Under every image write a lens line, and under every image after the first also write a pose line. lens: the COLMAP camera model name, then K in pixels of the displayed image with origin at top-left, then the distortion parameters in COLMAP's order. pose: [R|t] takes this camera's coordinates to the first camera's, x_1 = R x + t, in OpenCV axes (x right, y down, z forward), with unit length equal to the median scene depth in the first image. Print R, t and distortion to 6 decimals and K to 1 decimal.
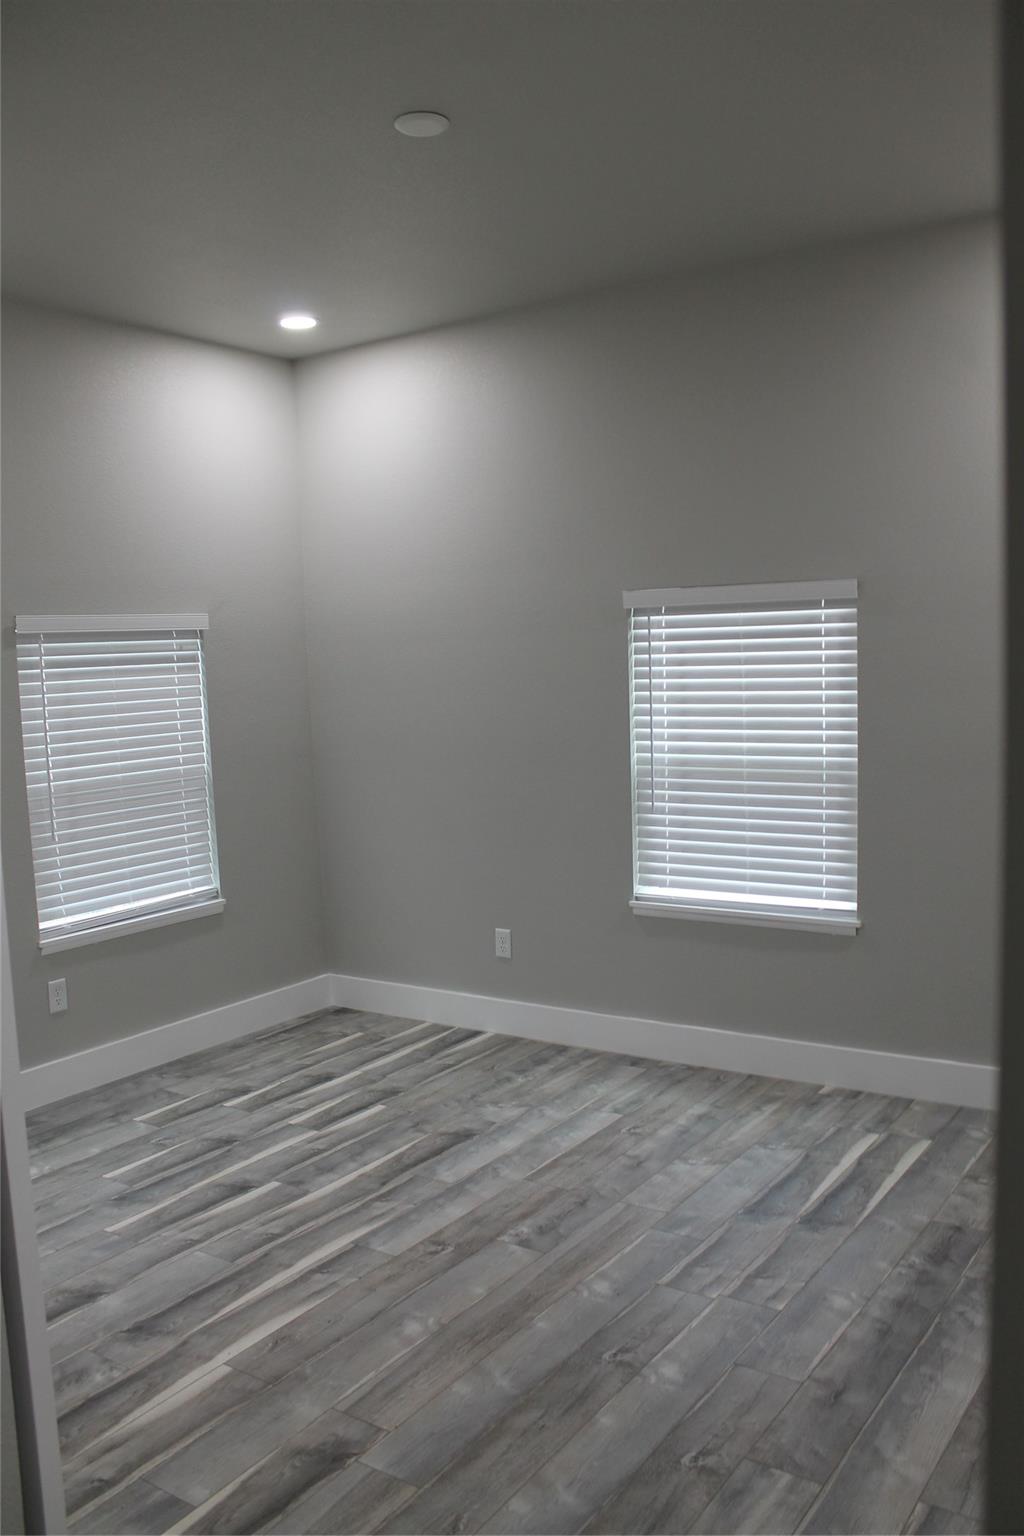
lens RADIAL K [[1284.4, 0, 518.4], [0, 1284.4, 788.4], [0, 0, 1]] dist [-0.162026, 0.146513]
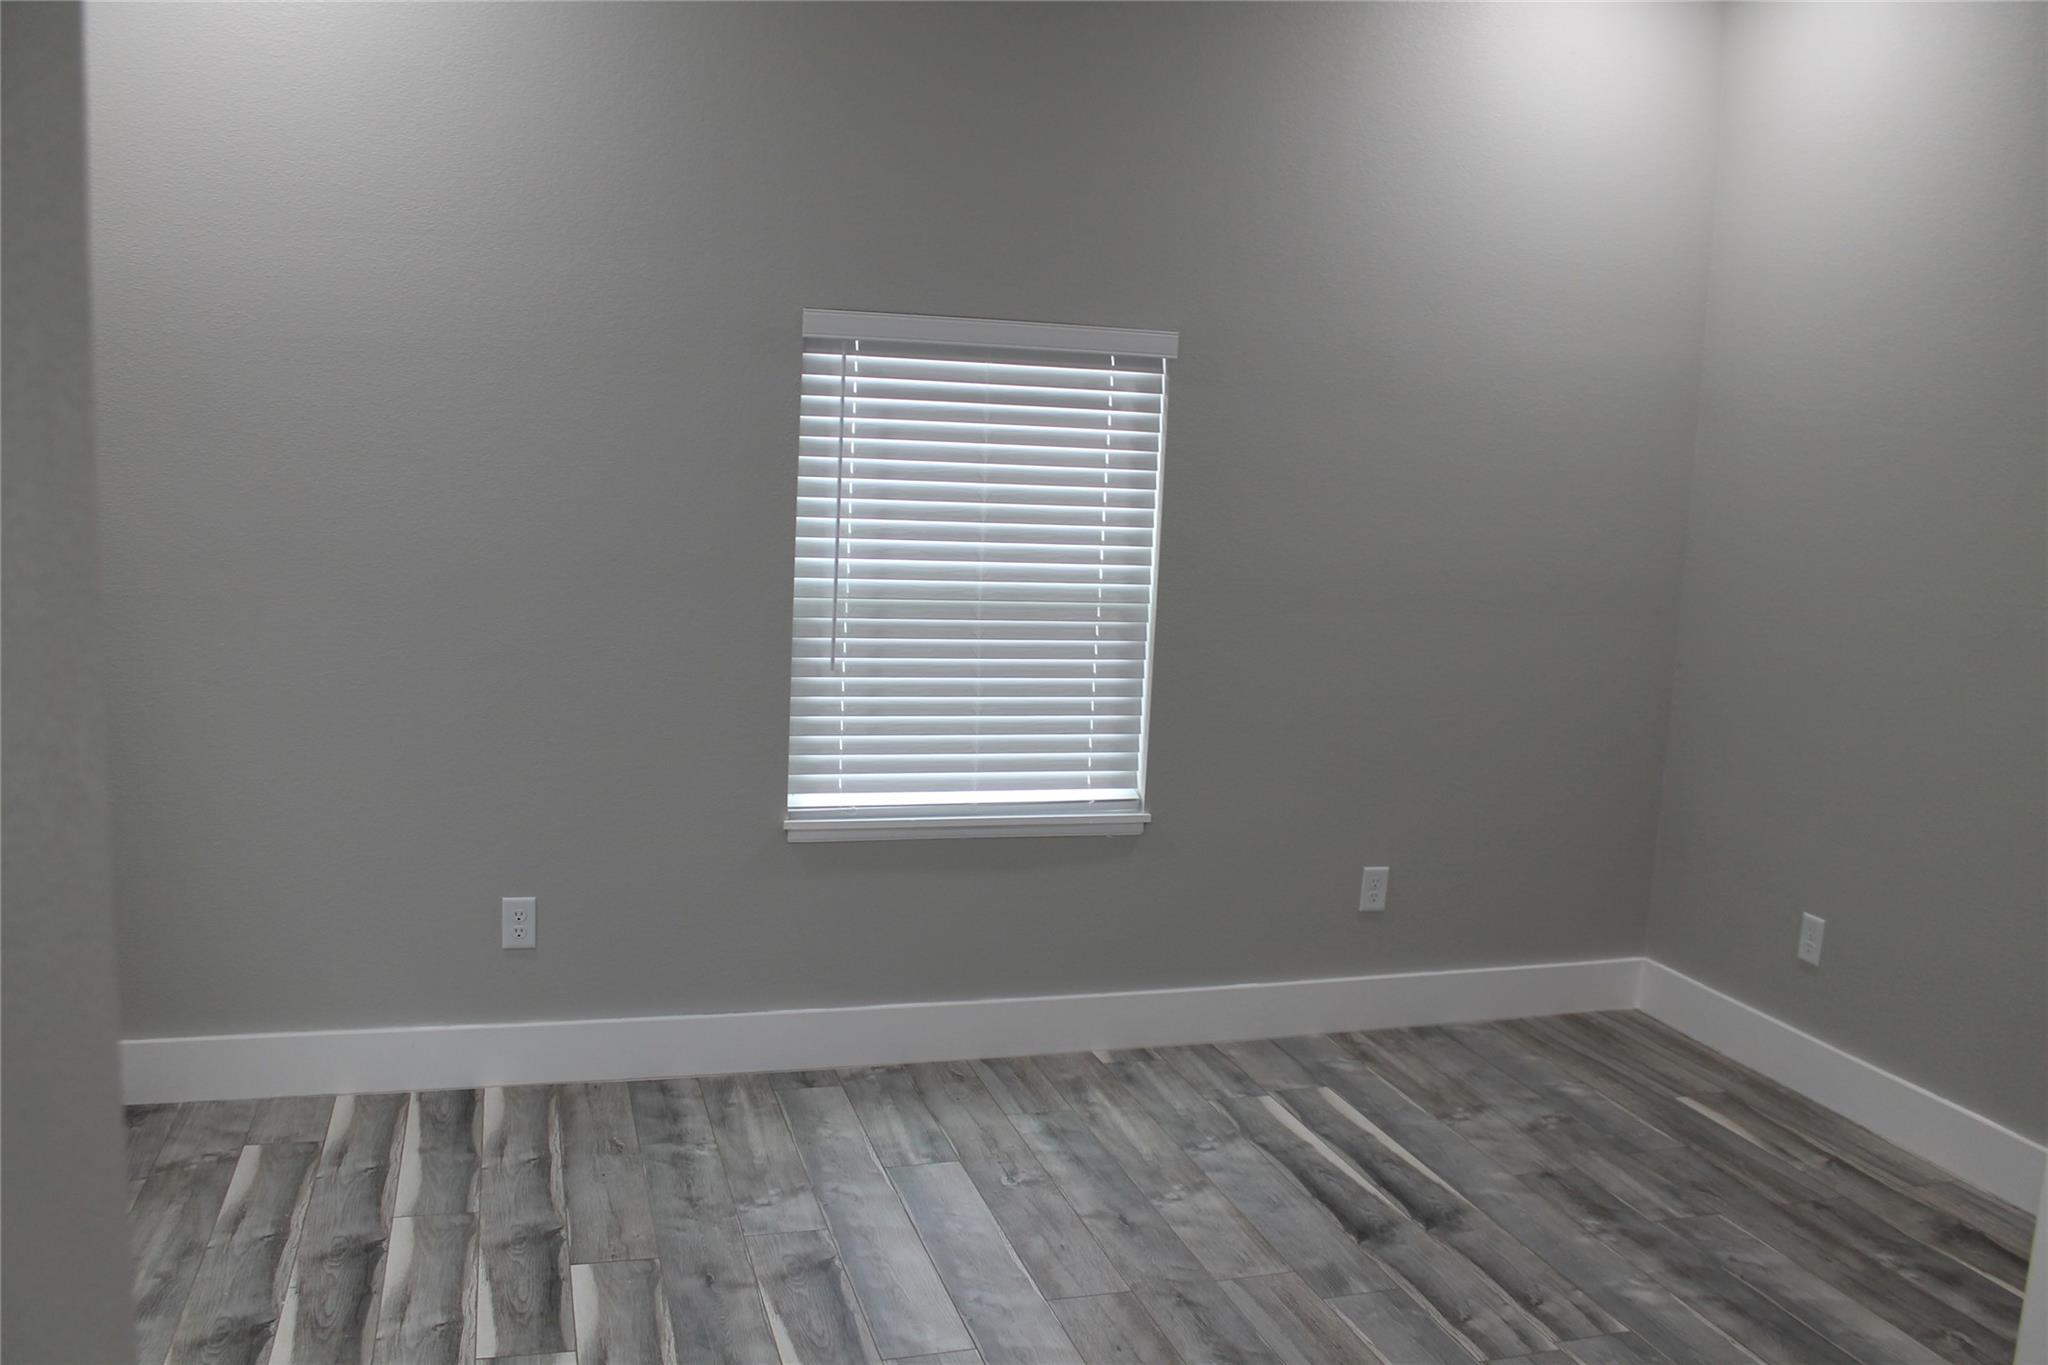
lens RADIAL K [[1712.5, 0, 1024.0], [0, 1712.5, 682.5], [0, 0, 1]] dist [-0.162026, 0.146513]
pose [[0.630367, -0.046125, 0.774926, -0.511637], [0.018147, 0.998836, 0.044690, -0.012938], [-0.776085, -0.014109, 0.630471, 0.442725]]
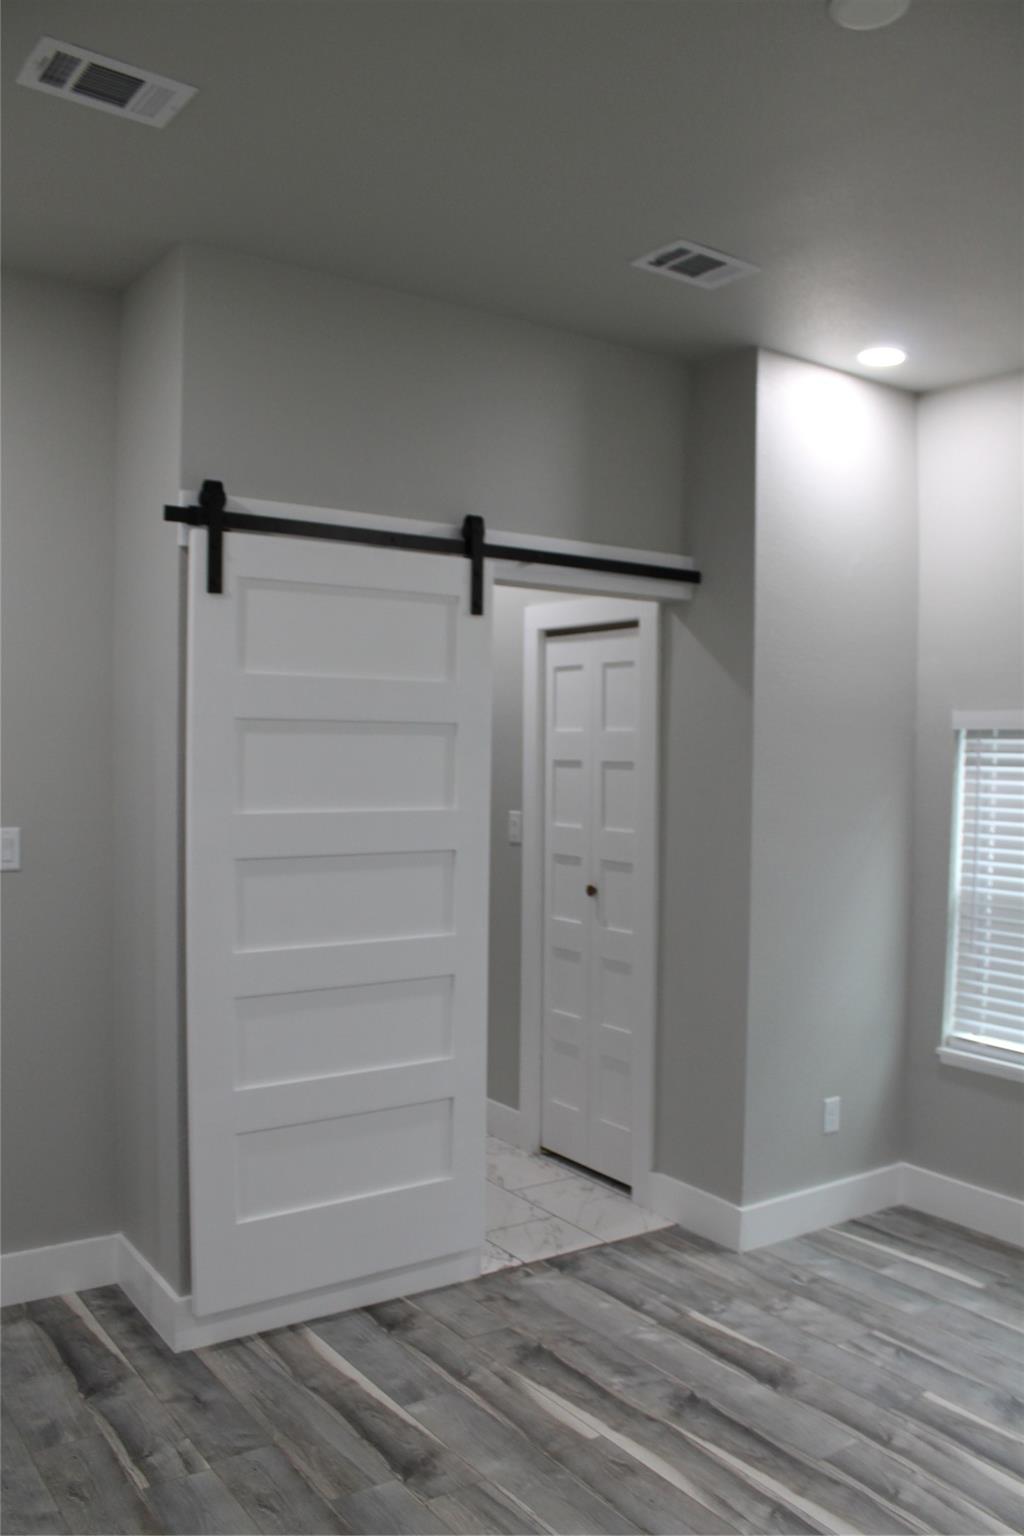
lens RADIAL K [[1284.4, 0, 518.4], [0, 1284.4, 788.4], [0, 0, 1]] dist [-0.162026, 0.146513]
pose [[-0.361973, 0.059942, -0.930259, 0.453453], [-0.103852, 0.989125, 0.104145, -0.107679], [0.926386, 0.134306, -0.351812, 0.775315]]
